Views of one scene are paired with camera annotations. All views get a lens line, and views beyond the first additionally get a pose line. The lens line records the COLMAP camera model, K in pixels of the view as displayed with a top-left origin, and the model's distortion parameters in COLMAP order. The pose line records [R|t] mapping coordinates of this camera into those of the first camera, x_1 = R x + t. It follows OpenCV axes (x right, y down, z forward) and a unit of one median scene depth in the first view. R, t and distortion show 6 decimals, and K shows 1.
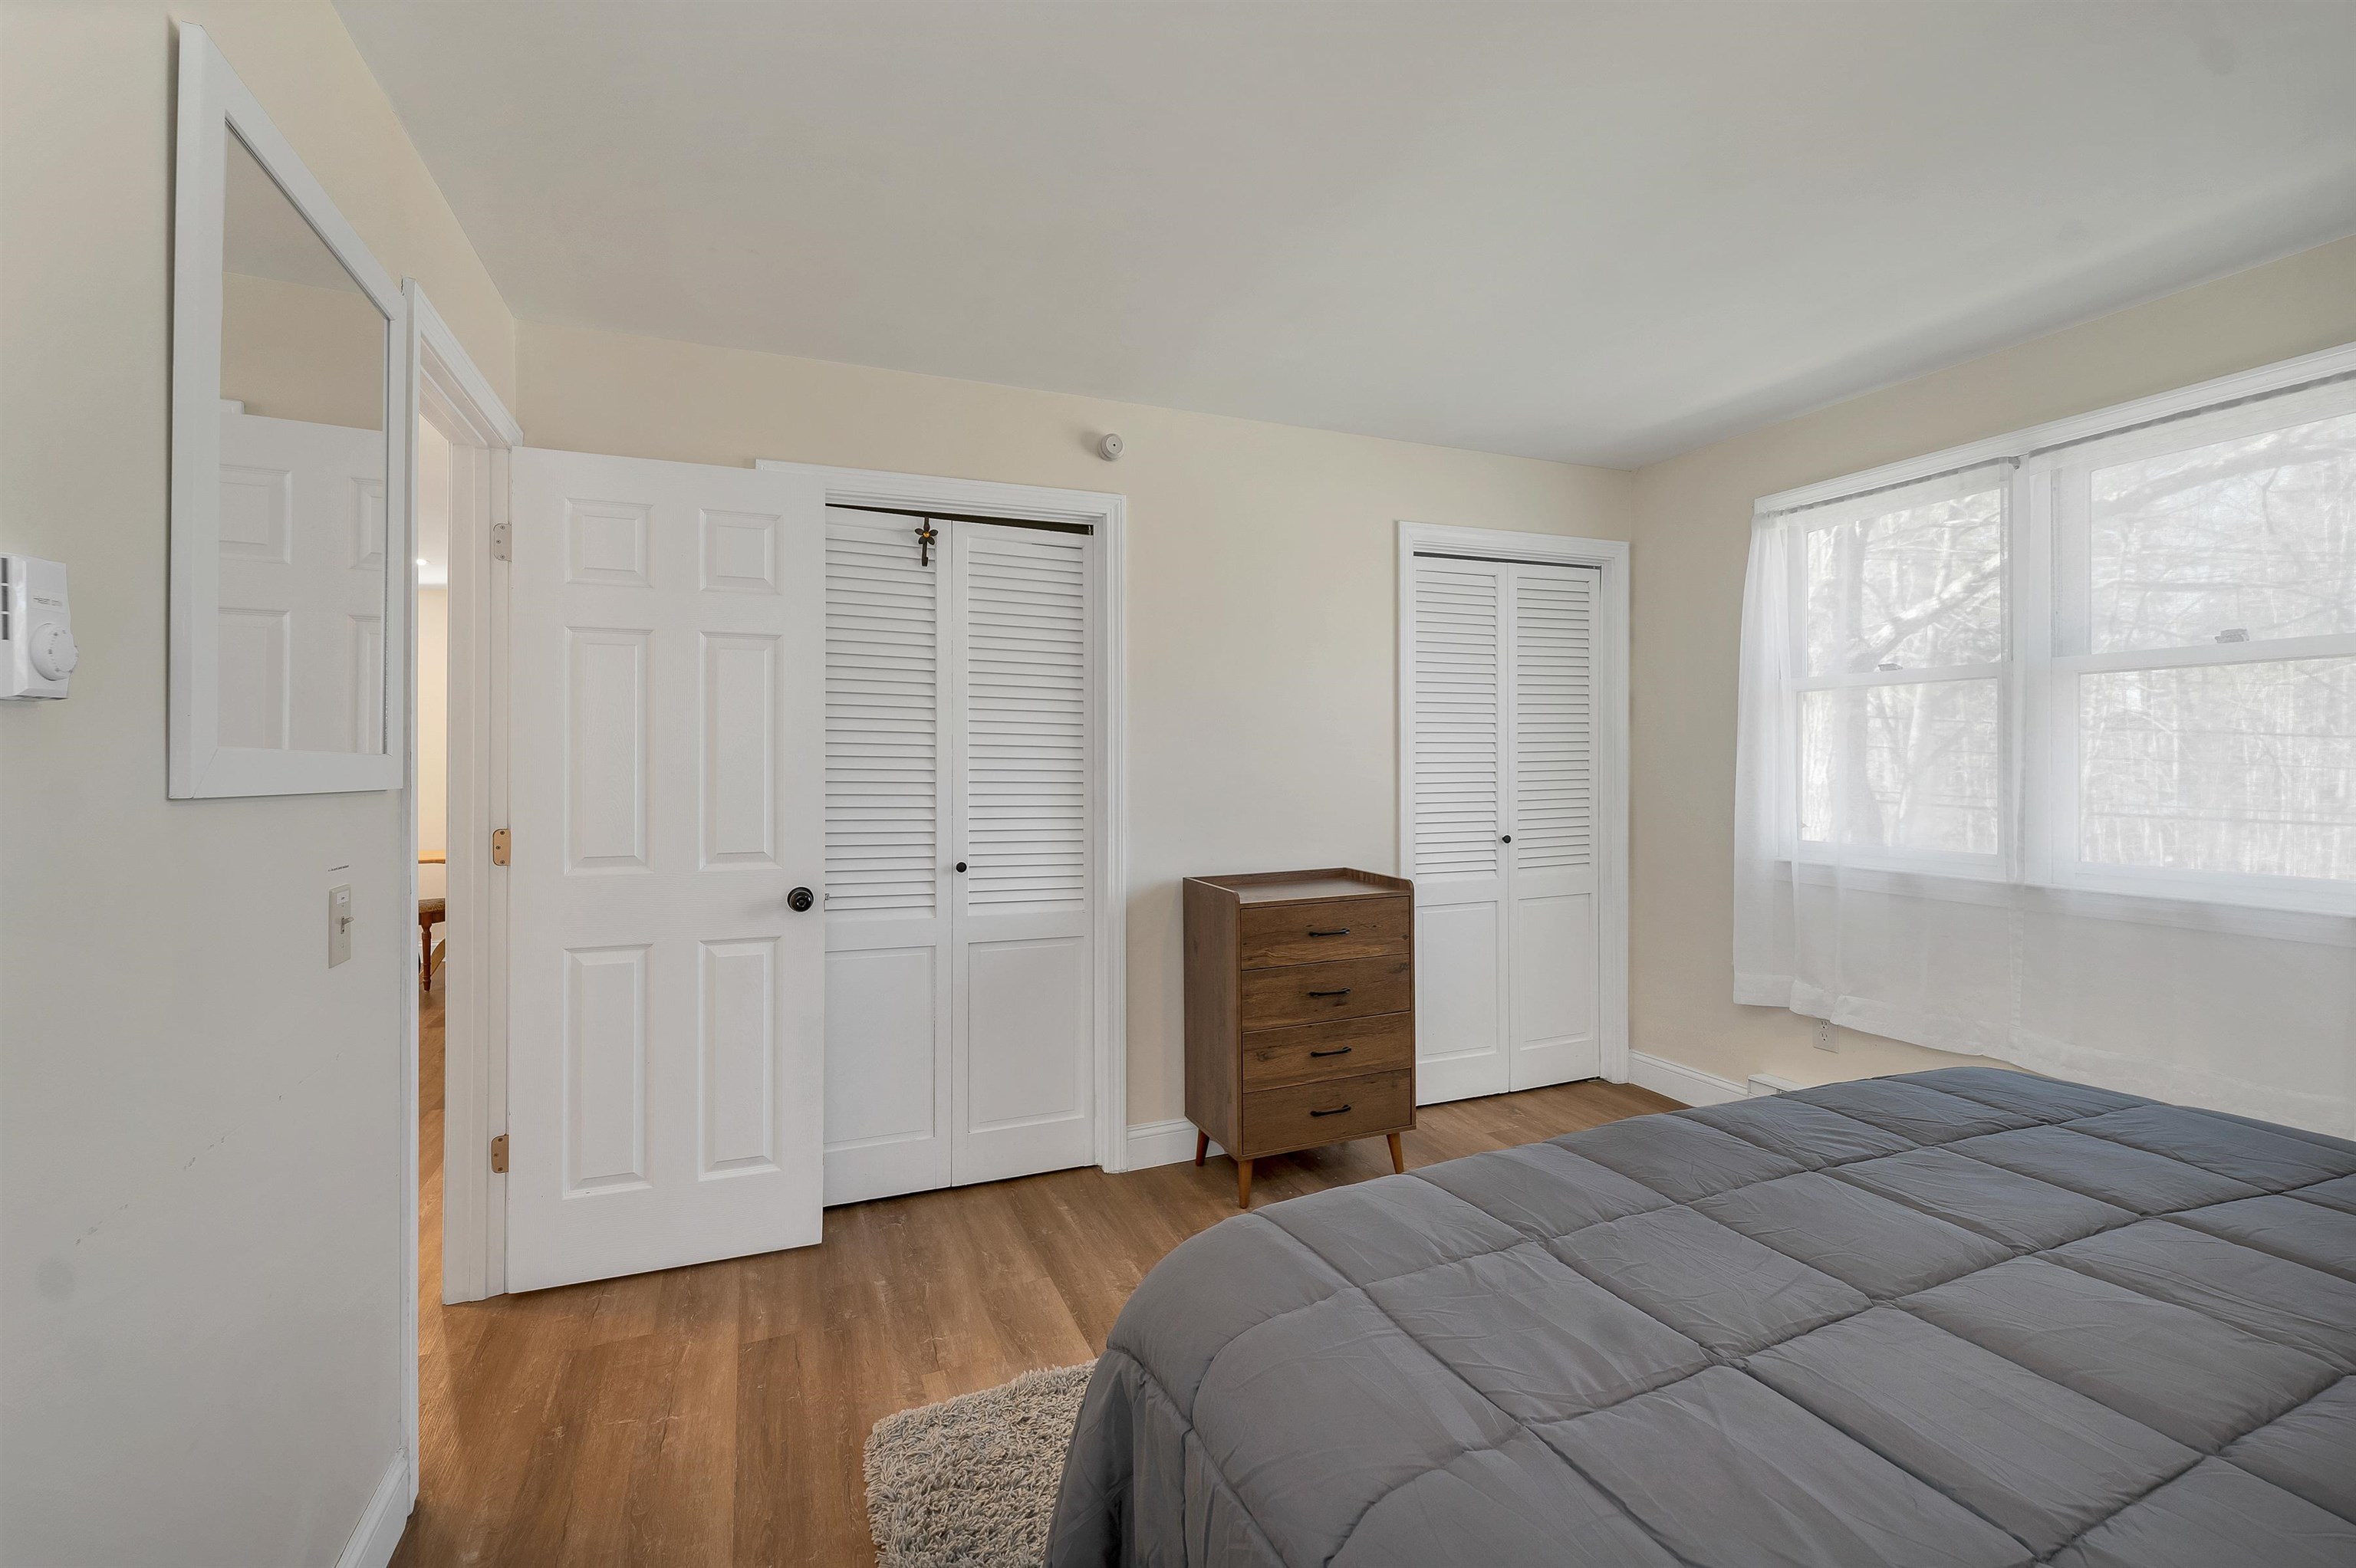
lens RADIAL K [[977.1, 0, 1168.5], [0, 977.1, 785.2], [0, 0, 1]] dist [0.000356, -0.000387]
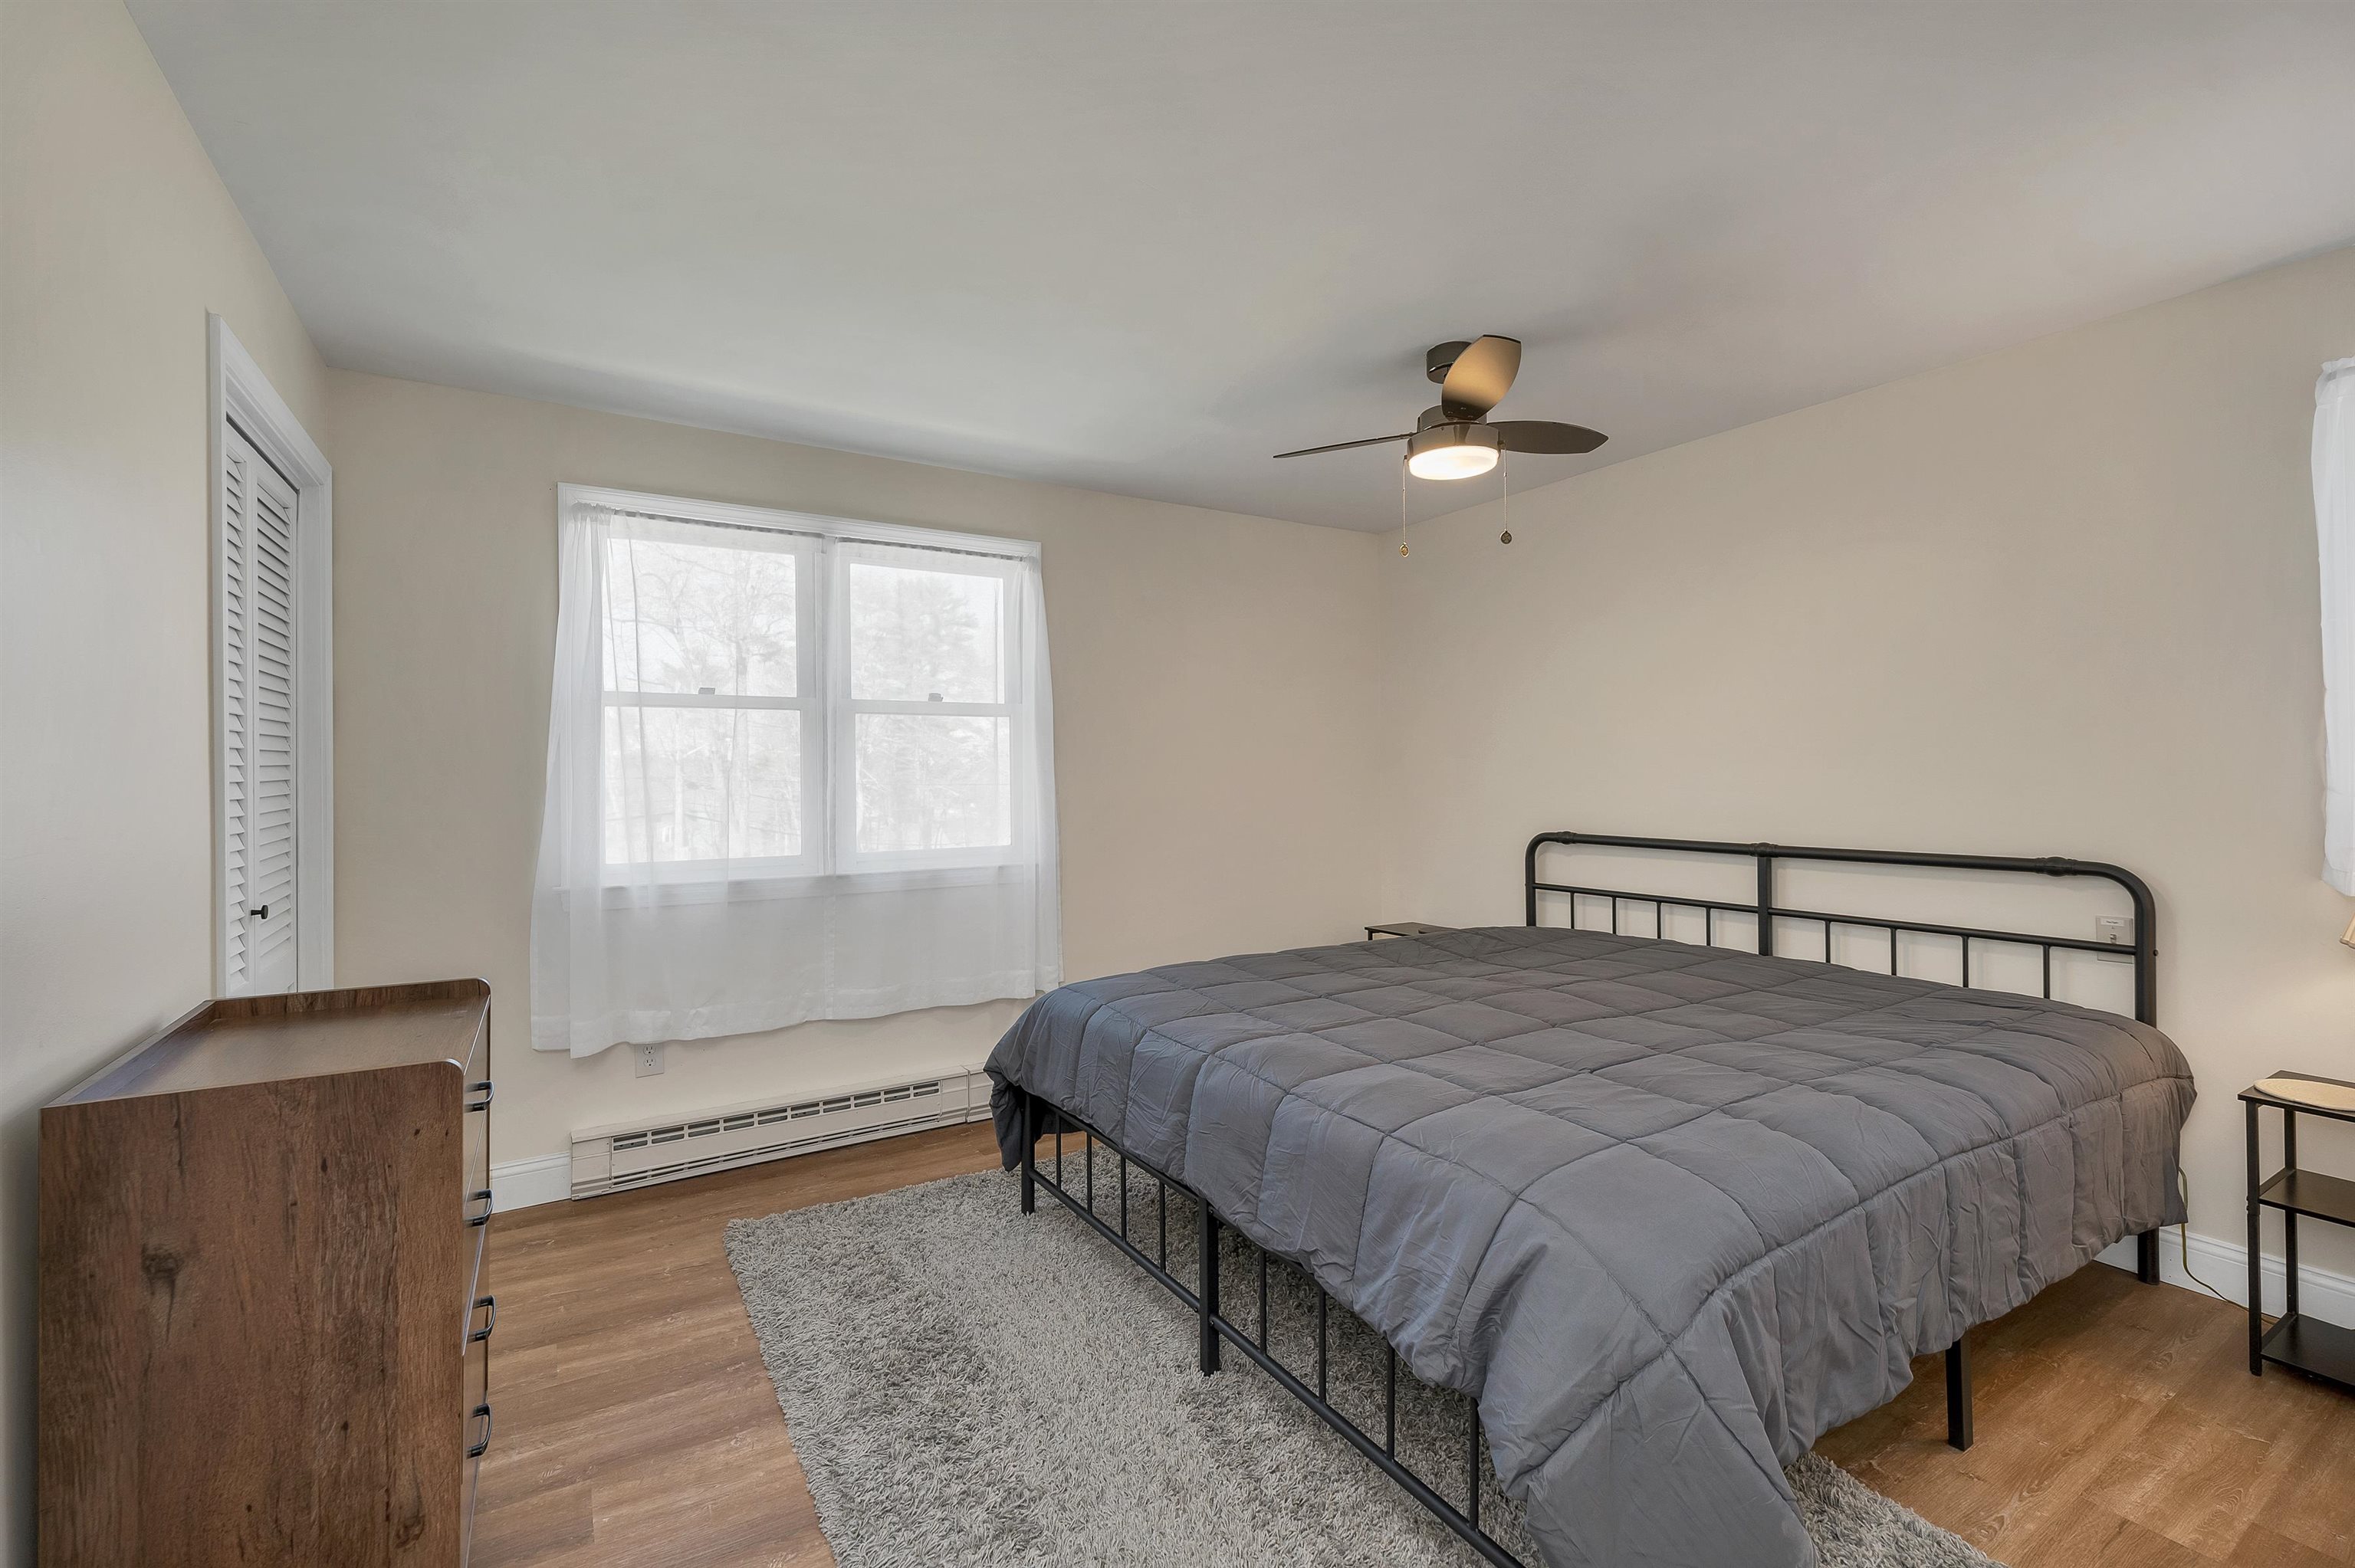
lens RADIAL K [[976.7, 0, 1168.0], [0, 976.7, 785.2], [0, 0, 1]] dist [0.000356, -0.000387]
pose [[-0.146927, -0.000704, 0.989147, -0.406405], [0.034265, 0.999396, 0.005801, -0.007033], [-0.988554, 0.034745, -0.146814, 0.689790]]
